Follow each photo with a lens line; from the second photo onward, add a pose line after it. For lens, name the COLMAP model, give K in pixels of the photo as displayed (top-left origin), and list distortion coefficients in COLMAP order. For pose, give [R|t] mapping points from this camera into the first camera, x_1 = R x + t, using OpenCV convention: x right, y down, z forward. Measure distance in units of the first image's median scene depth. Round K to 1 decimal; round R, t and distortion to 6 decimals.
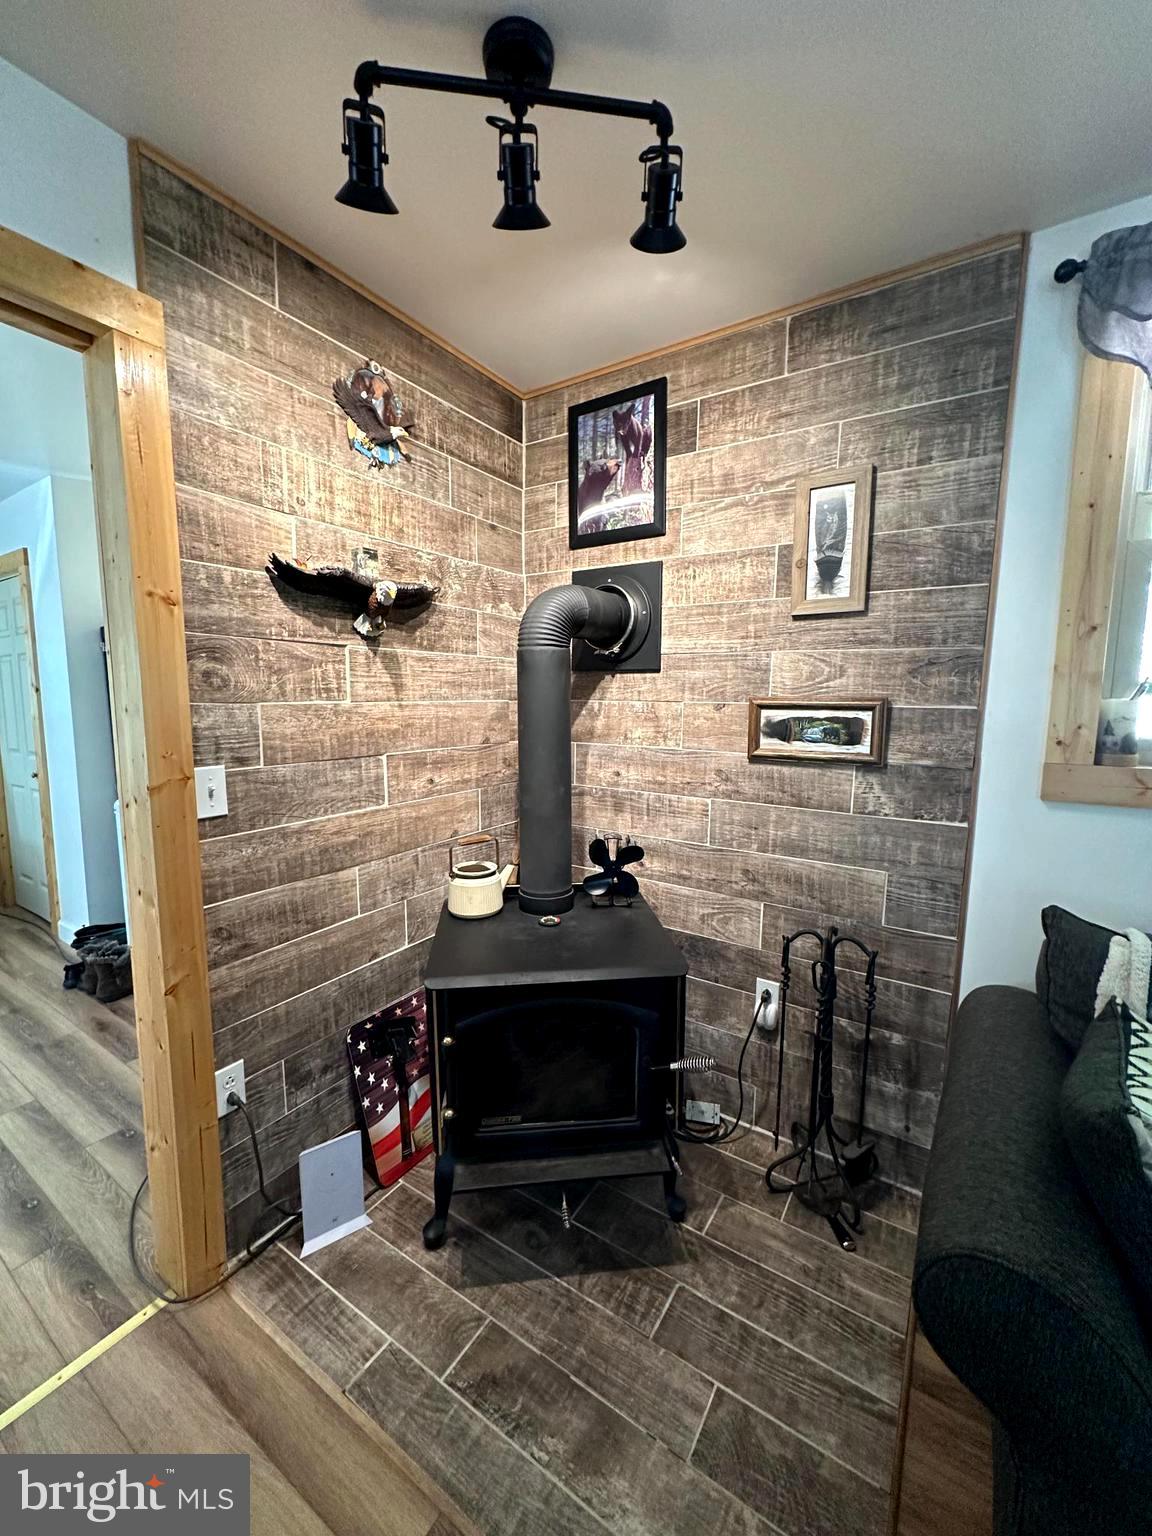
lens RADIAL K [[610.6, 0, 589.4], [0, 610.6, 768.3], [0, 0, 1]] dist [-0.000138, 0.000334]
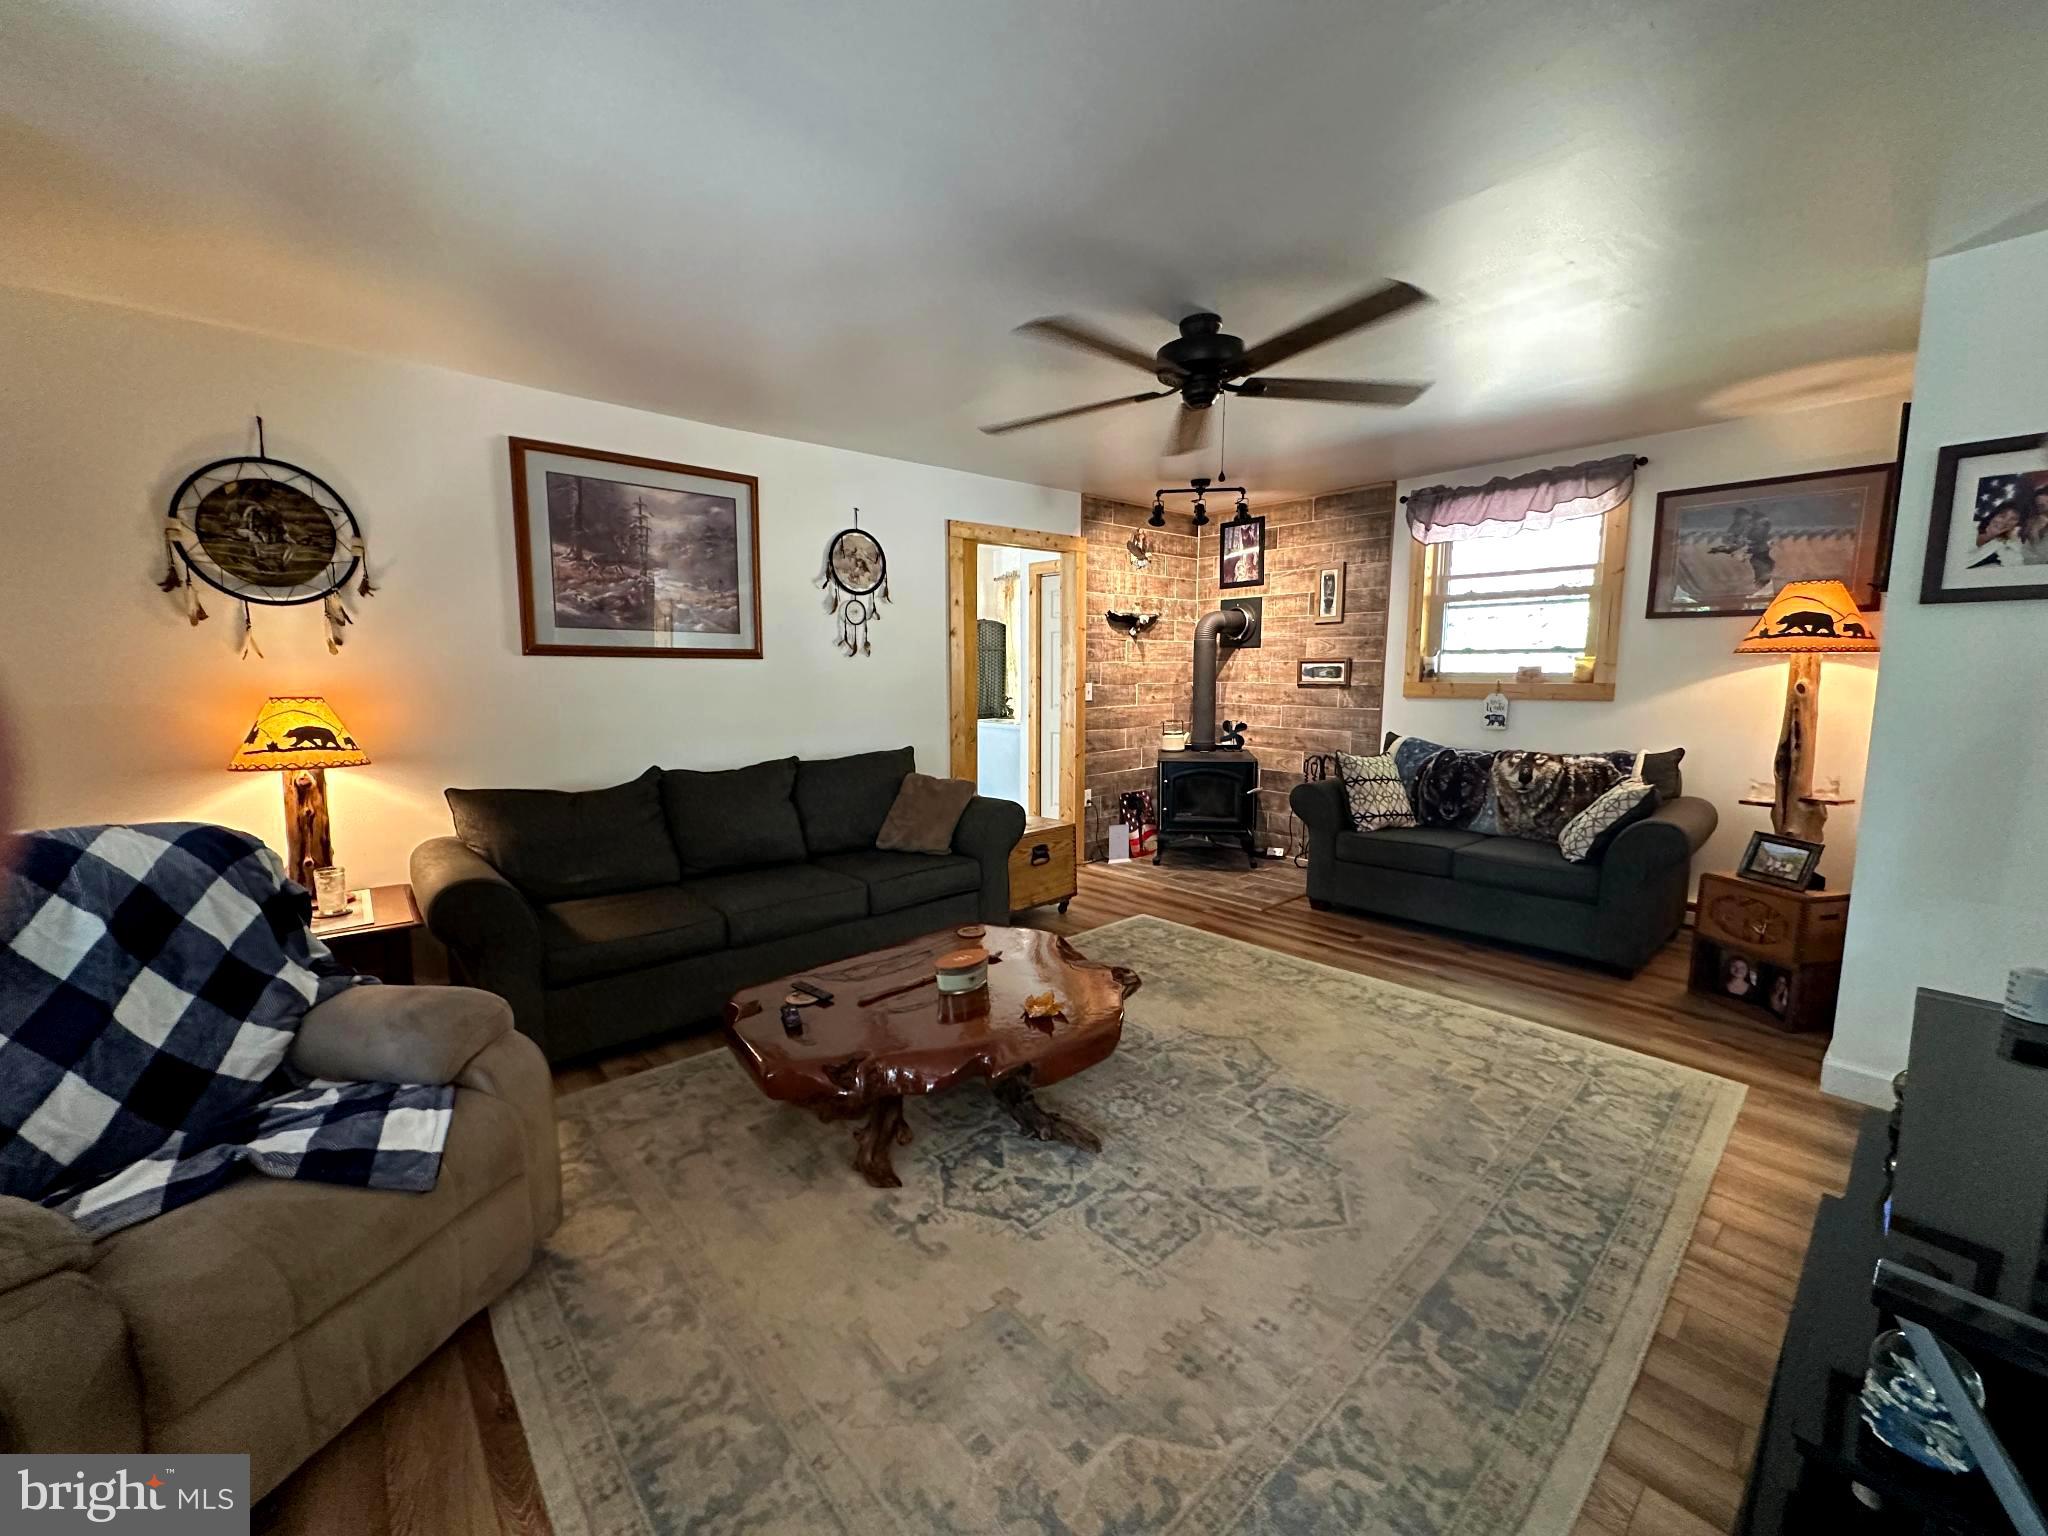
lens RADIAL K [[814.2, 0, 1030.1], [0, 814.2, 764.7], [0, 0, 1]] dist [-0.000138, 0.000334]
pose [[0.956064, 0.025340, -0.292062, 0.213502], [-0.026111, 0.999658, 0.001258, 0.309915], [0.291994, 0.006423, 0.956399, -2.249105]]
